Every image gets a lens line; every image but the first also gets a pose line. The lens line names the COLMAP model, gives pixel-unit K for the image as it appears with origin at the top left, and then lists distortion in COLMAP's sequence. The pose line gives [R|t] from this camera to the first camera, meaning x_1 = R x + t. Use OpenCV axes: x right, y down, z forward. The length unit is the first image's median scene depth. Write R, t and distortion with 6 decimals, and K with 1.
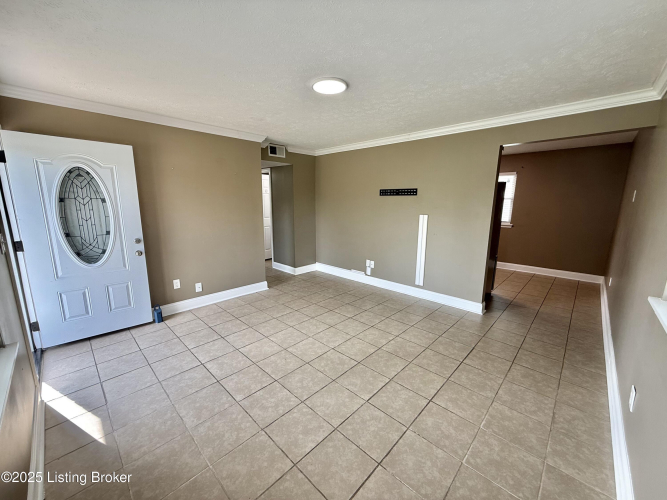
lens RADIAL K [[266.5, 0, 330.4], [0, 266.5, 250.6], [0, 0, 1]] dist [0.002634, -0.000284]
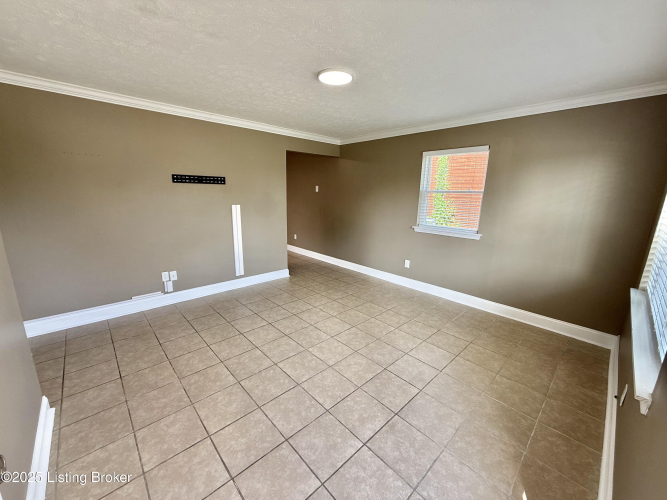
lens RADIAL K [[266.5, 0, 332.4], [0, 266.5, 250.8], [0, 0, 1]] dist [0.002634, -0.000284]
pose [[0.049067, -0.221908, 0.973832, -0.786086], [0.162613, 0.963772, 0.211423, -0.148607], [-0.985469, 0.147984, 0.083374, 0.729702]]
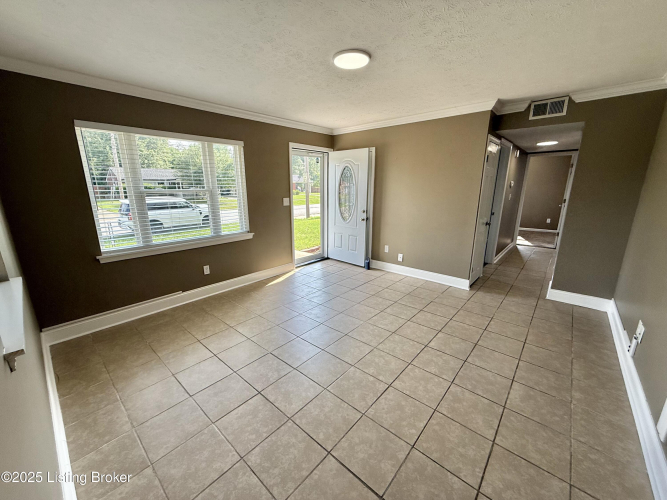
lens RADIAL K [[266.5, 0, 332.4], [0, 266.5, 250.2], [0, 0, 1]] dist [0.002634, -0.000284]
pose [[0.049579, 0.231898, -0.971476, 0.758102], [-0.179475, 0.958908, 0.219738, -0.119336], [0.982513, 0.163461, 0.089161, 0.685188]]
